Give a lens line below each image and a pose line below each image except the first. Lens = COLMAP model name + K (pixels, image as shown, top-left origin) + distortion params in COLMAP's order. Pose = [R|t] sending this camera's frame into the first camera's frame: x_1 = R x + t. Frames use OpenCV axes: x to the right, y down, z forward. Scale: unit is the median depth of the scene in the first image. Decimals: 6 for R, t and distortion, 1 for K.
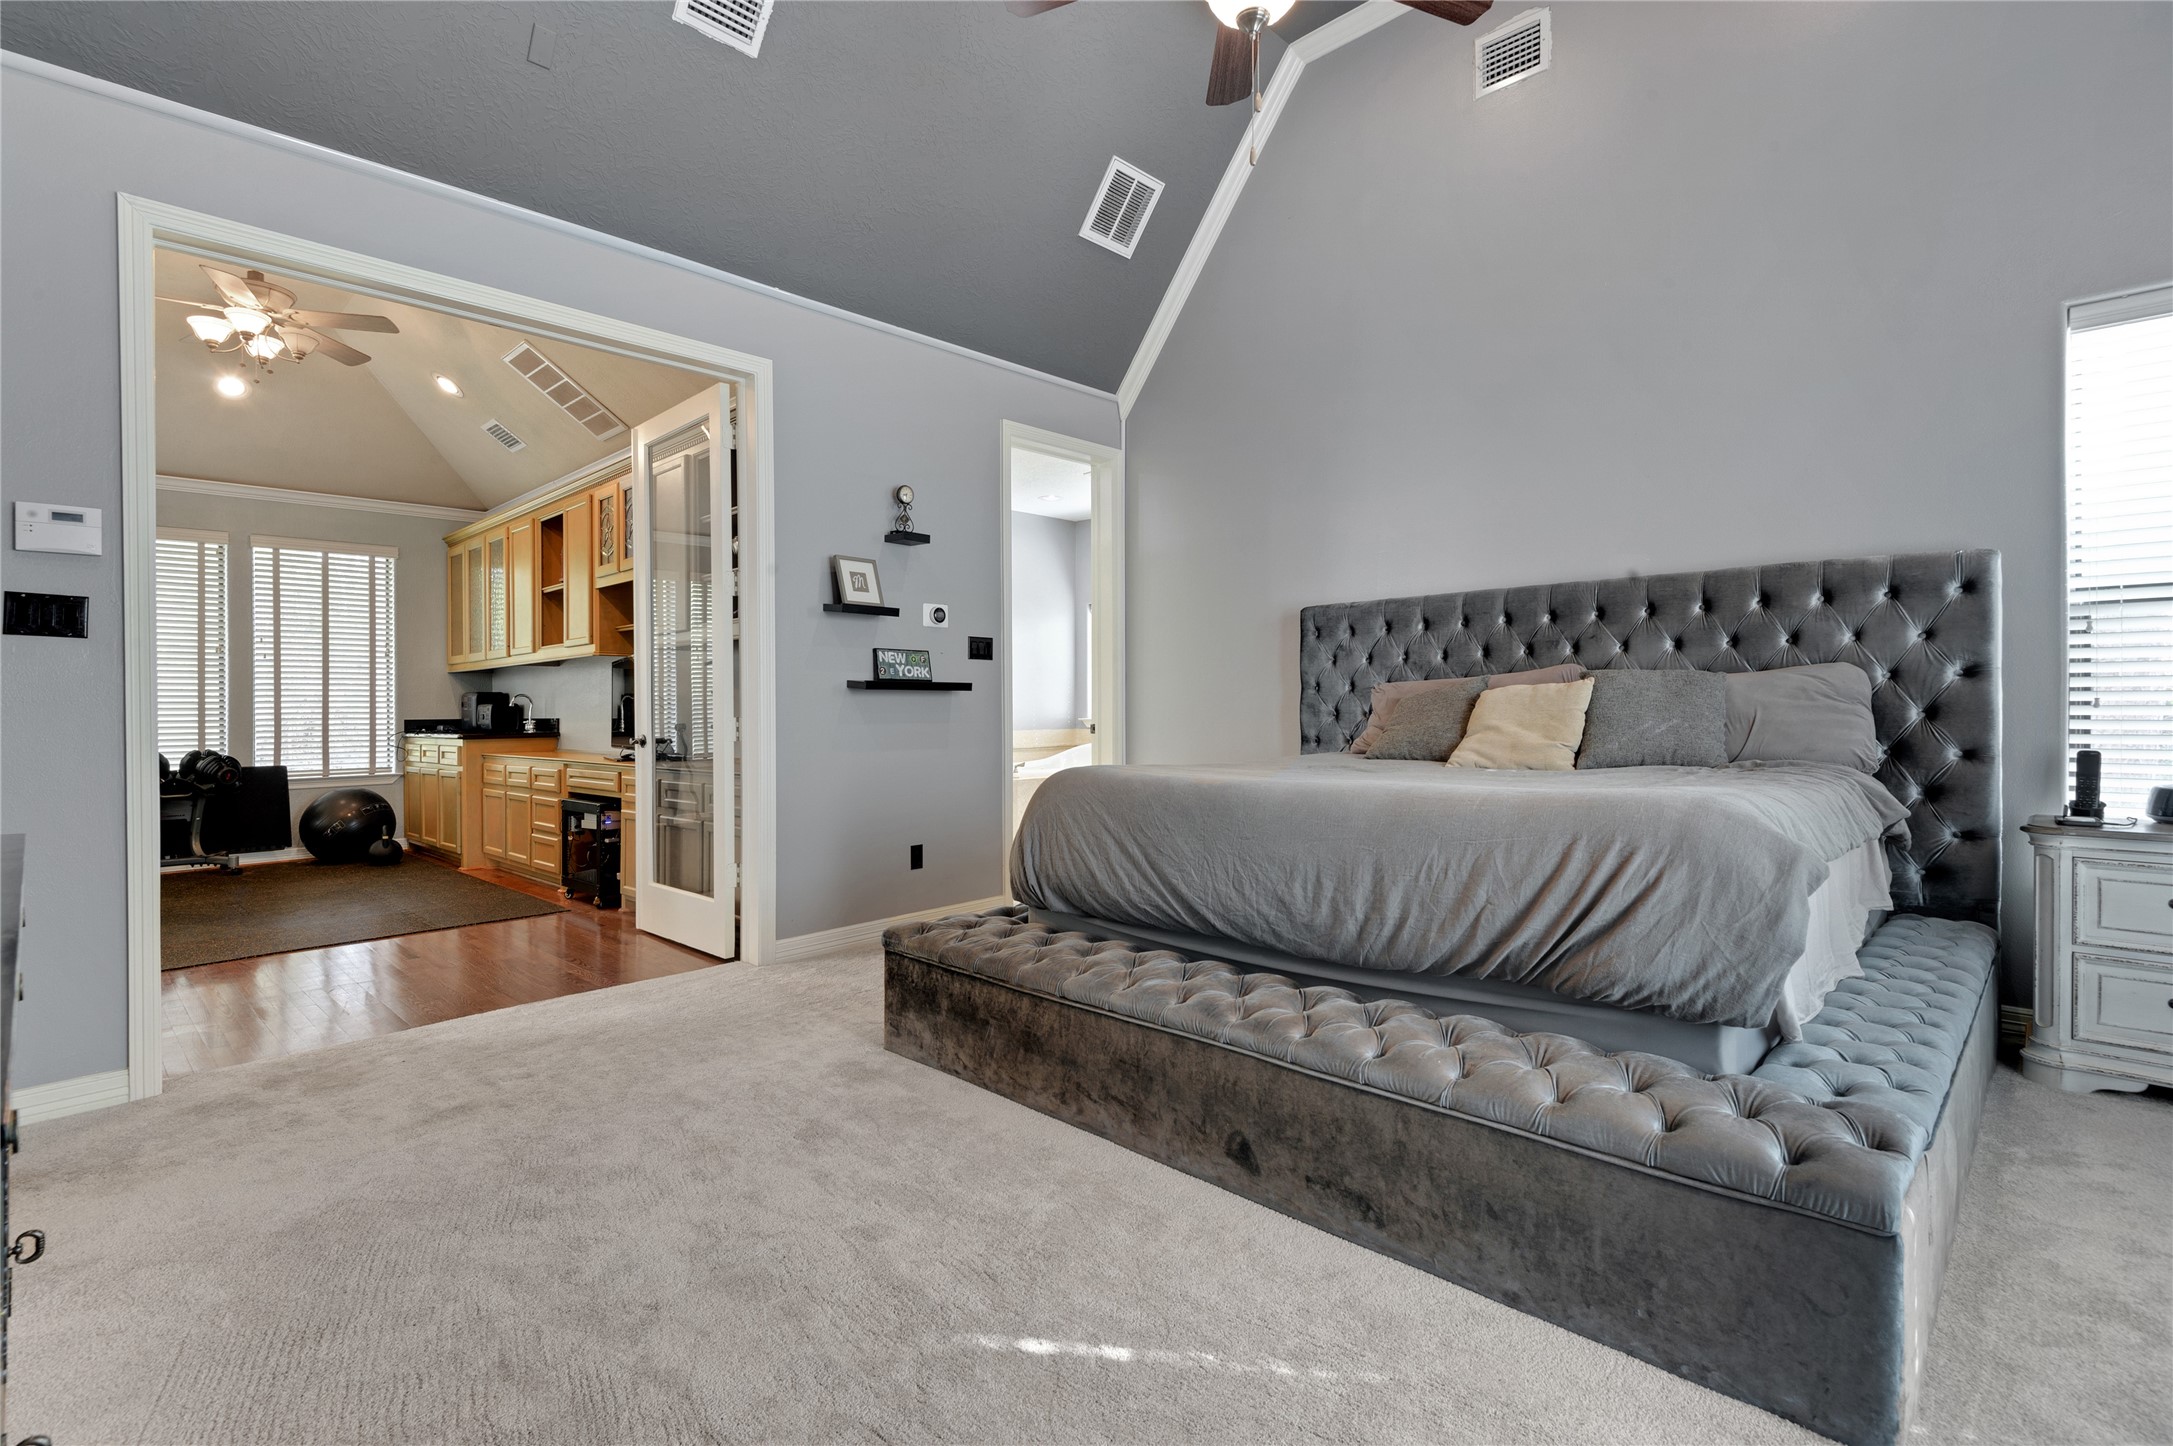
lens RADIAL K [[990.8, 0, 1037.8], [0, 990.8, 705.6], [0, 0, 1]] dist [-0.001457, -0.000910]
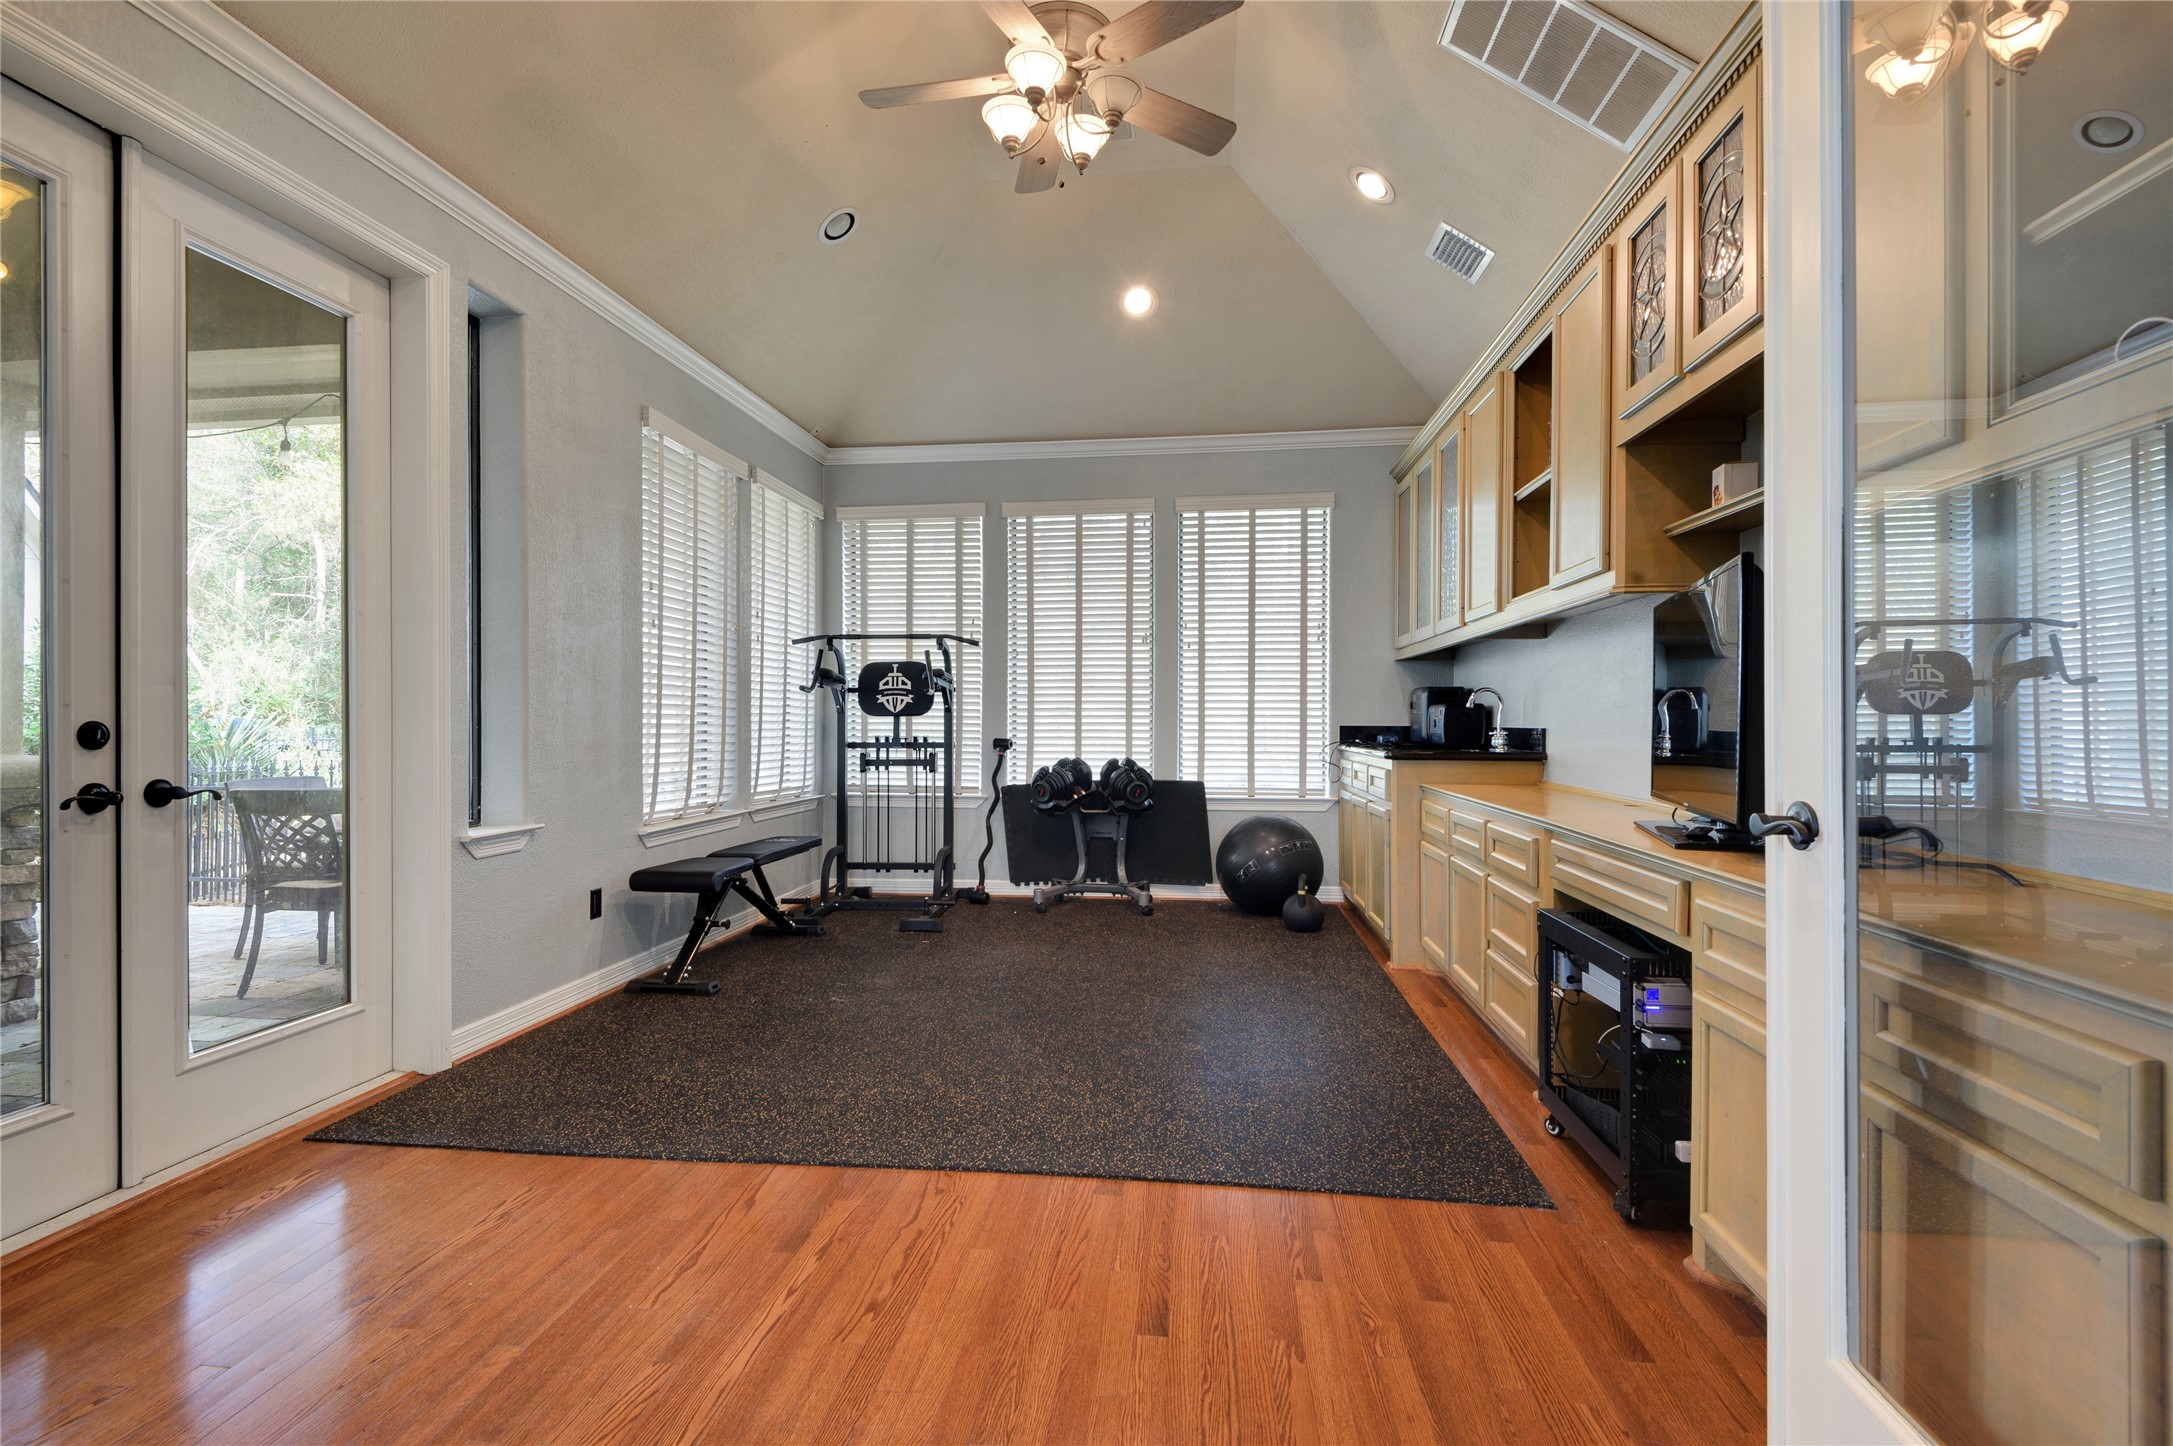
lens RADIAL K [[1014.2, 0, 1080.1], [0, 1014.2, 710.8], [0, 0, 1]] dist [0.018695, -0.000216]
pose [[0.626372, 0.005420, -0.779505, -0.213371], [-0.006701, 0.999976, 0.001569, 0.003658], [0.779495, 0.004240, 0.626393, 0.466072]]
